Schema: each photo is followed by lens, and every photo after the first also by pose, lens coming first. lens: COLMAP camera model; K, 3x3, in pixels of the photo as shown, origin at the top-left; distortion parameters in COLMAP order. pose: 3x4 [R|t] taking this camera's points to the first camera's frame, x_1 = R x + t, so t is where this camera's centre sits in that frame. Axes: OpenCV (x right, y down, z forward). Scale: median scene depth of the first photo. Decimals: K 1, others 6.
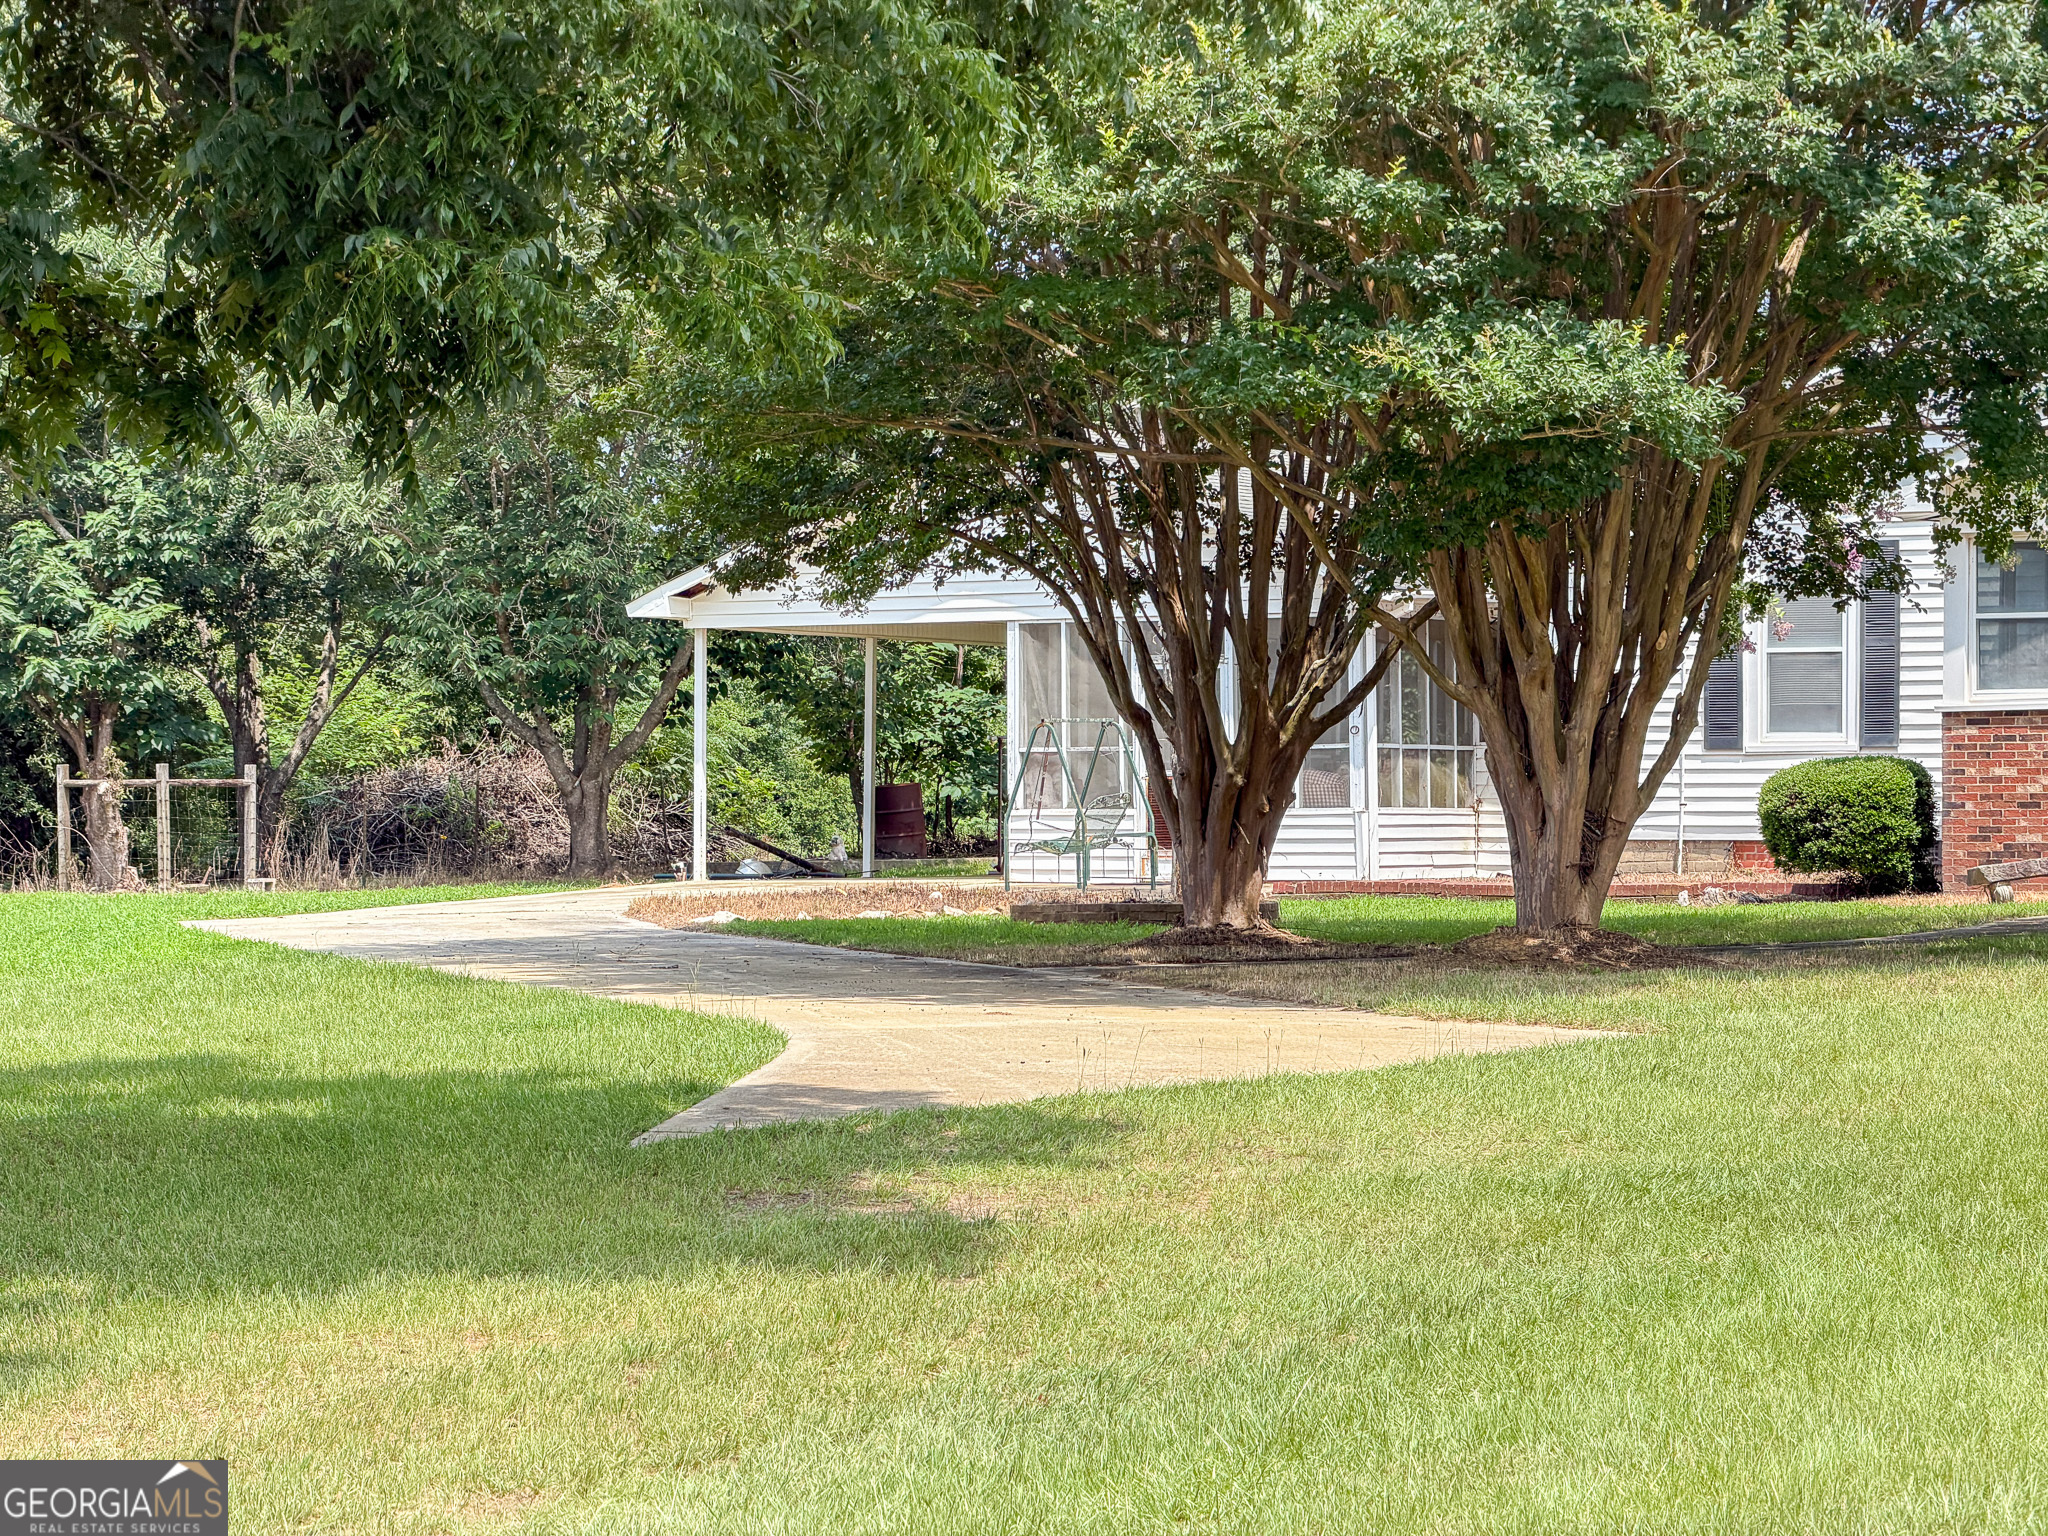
lens RADIAL K [[6016.3, 0, 1024.0], [0, 6016.3, 768.0], [0, 0, 1]] dist [0.124252, 0.625401]
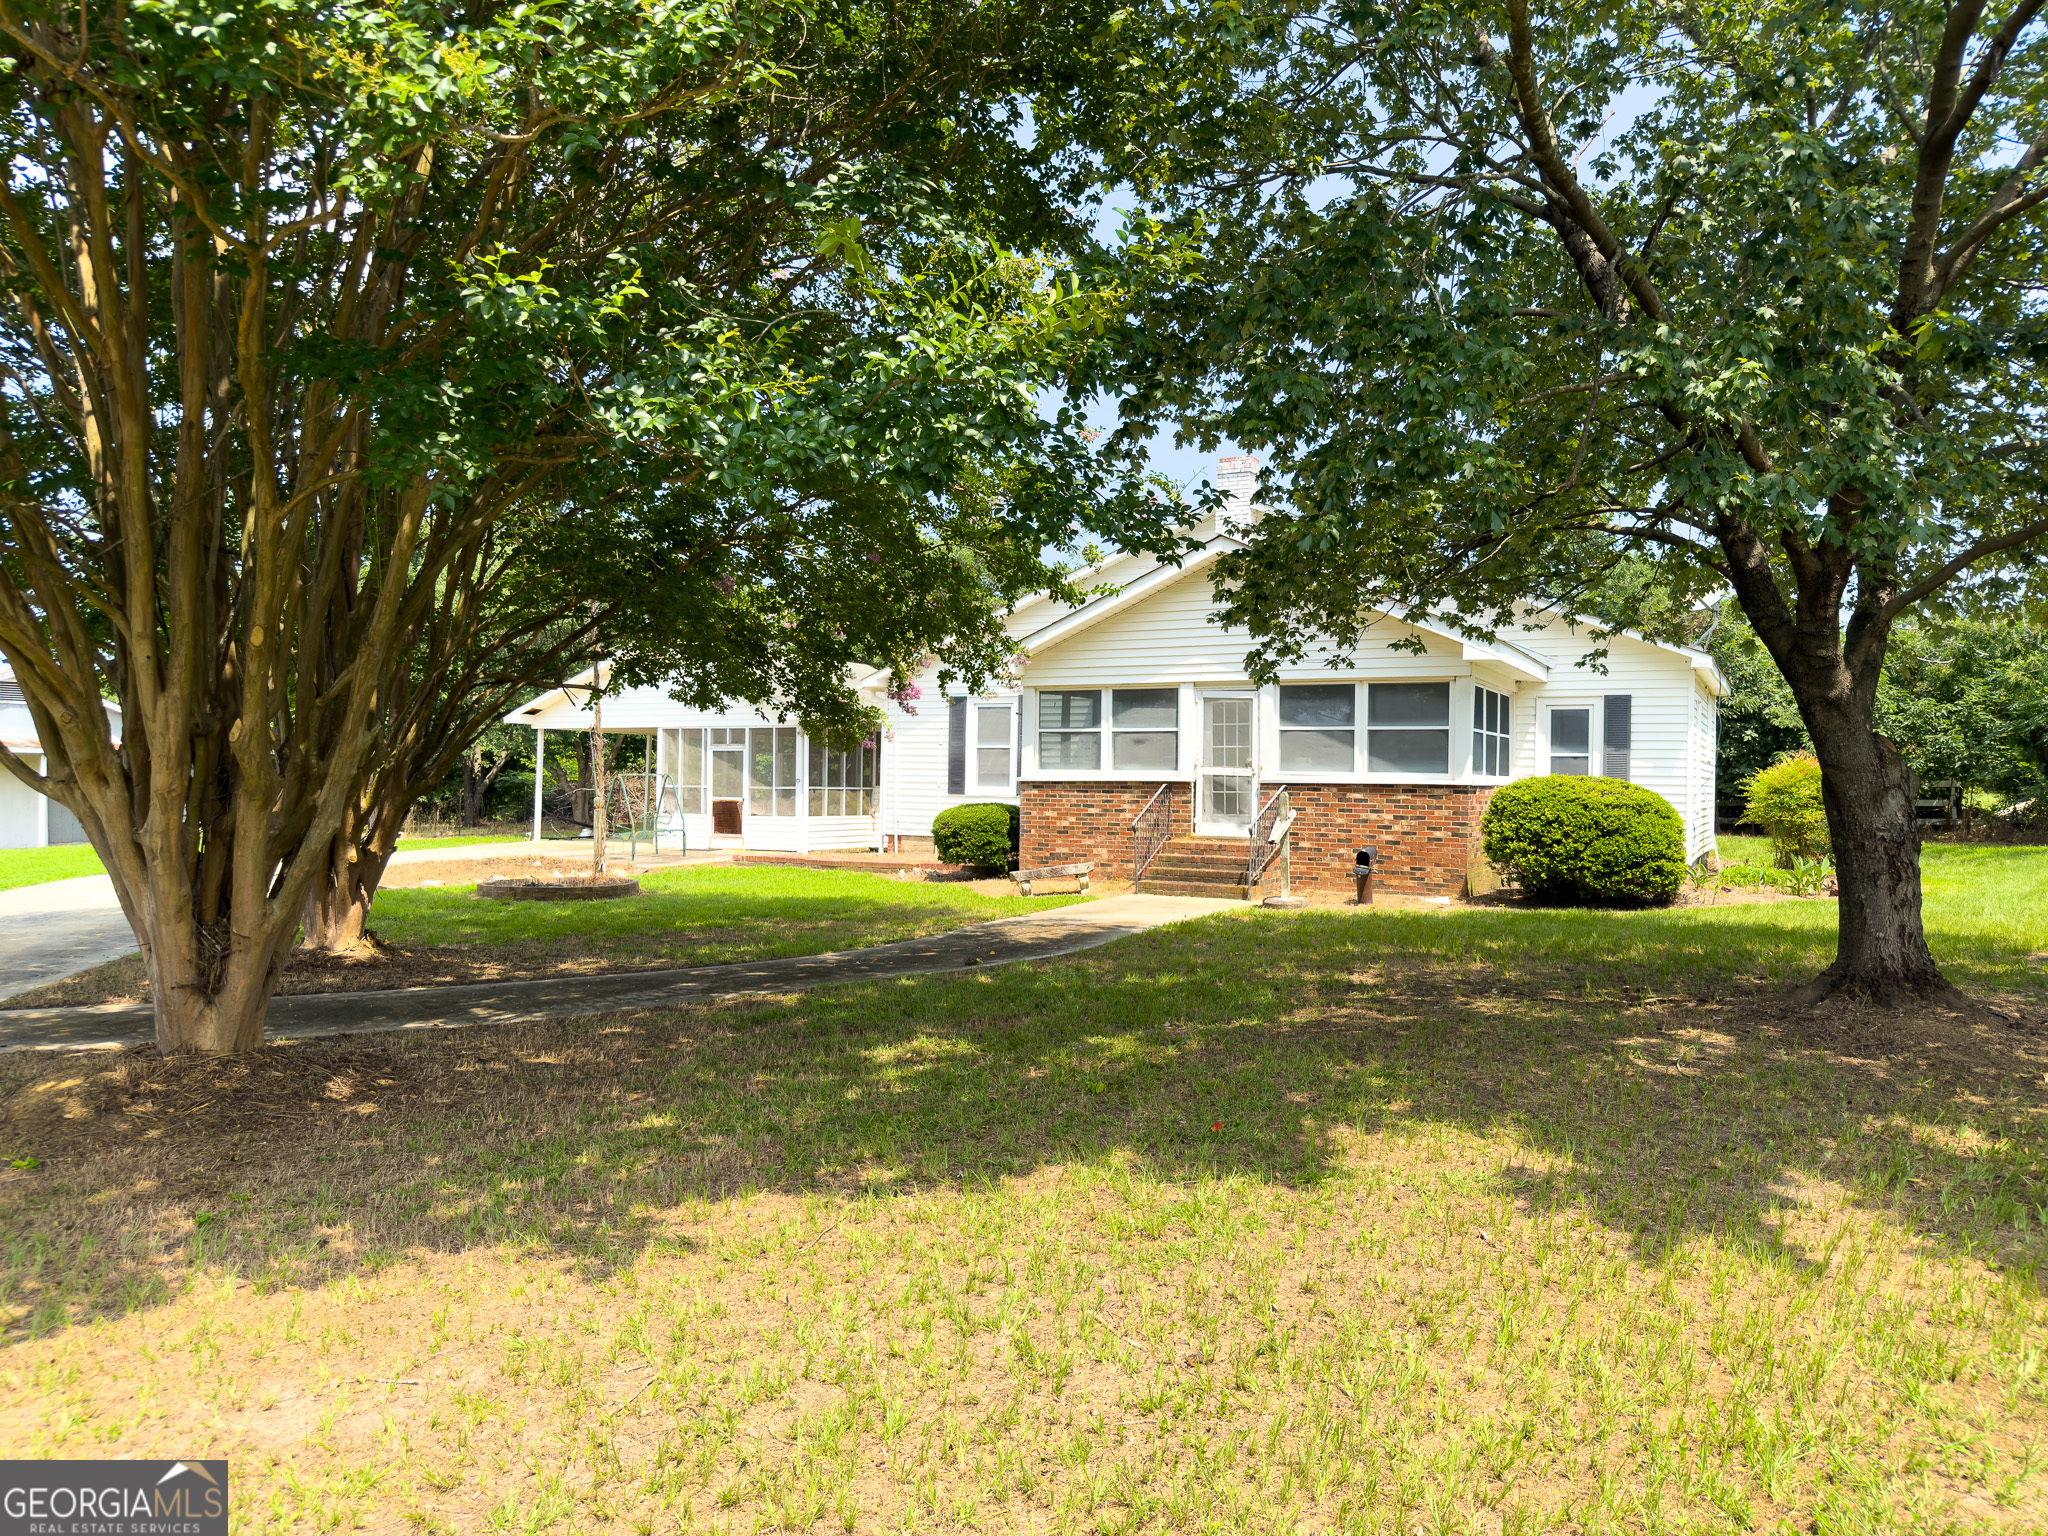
lens RADIAL K [[1412.5, 0, 1024.0], [0, 1412.5, 768.0], [0, 0, 1]] dist [-0.000448, -0.002718]
pose [[0.999879, 0.014983, -0.004295, 0.154551], [-0.014987, 0.999887, -0.000810, -0.012906], [0.004283, 0.000875, 0.999990, 0.560241]]
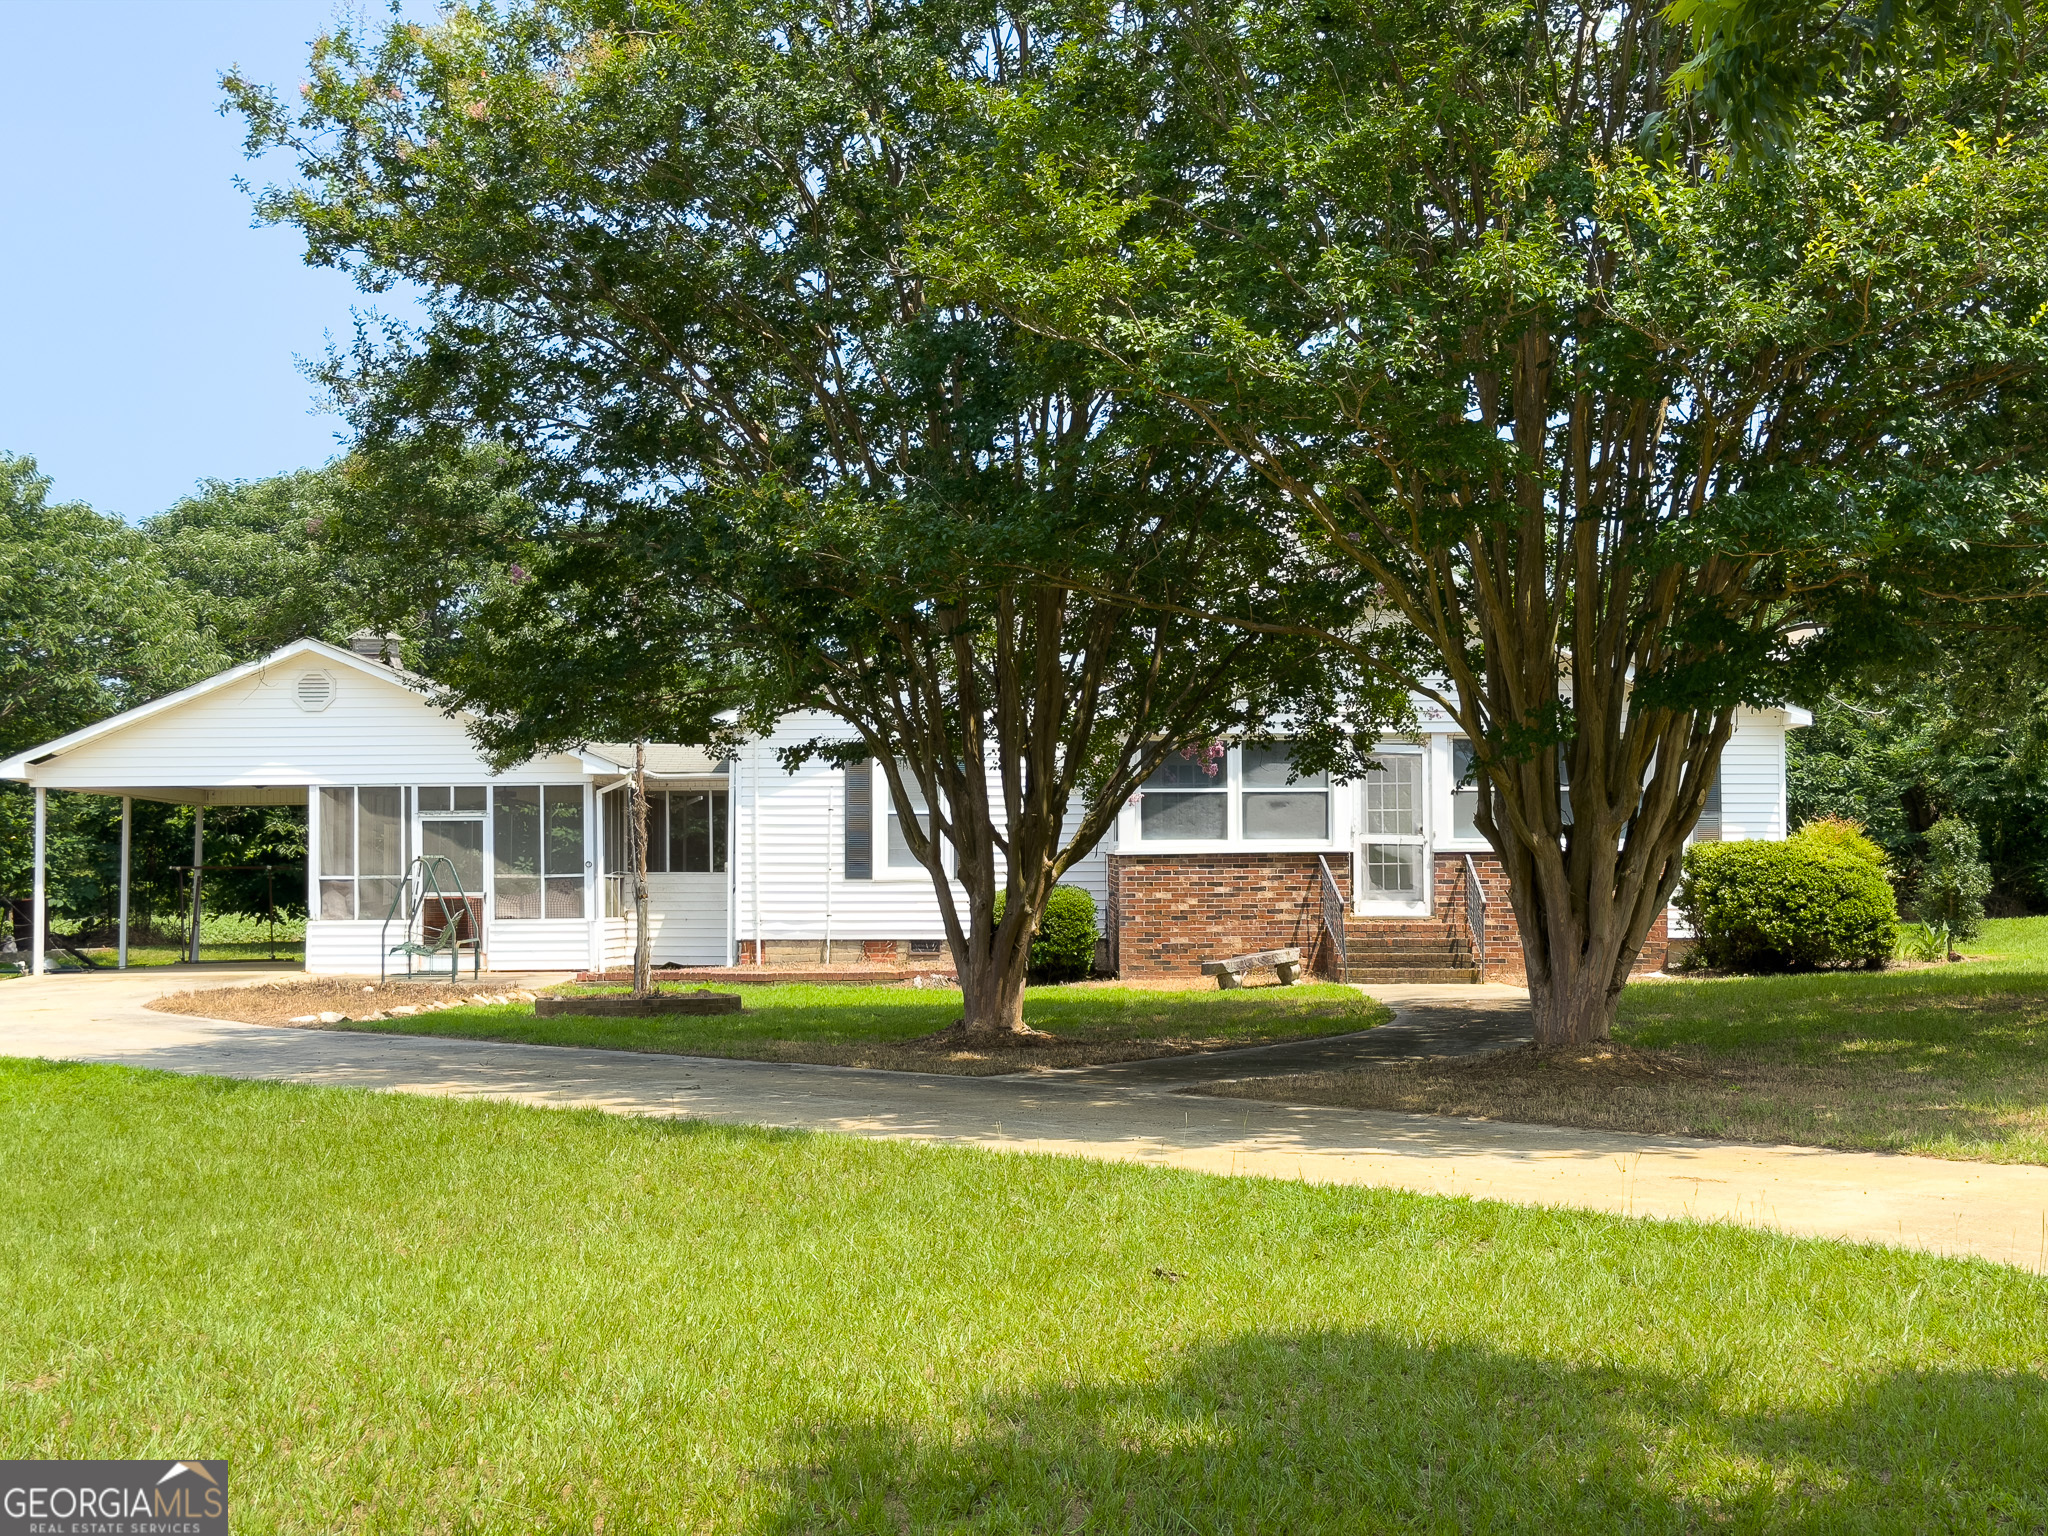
lens RADIAL K [[2789.6, 0, 1024.0], [0, 2789.6, 768.0], [0, 0, 1]] dist [0.048732, 0.062480]
pose [[0.877157, 0.019410, 0.479812, -0.195677], [-0.001248, 0.999272, -0.038142, -0.004449], [-0.480203, 0.032858, 0.876542, 0.410604]]
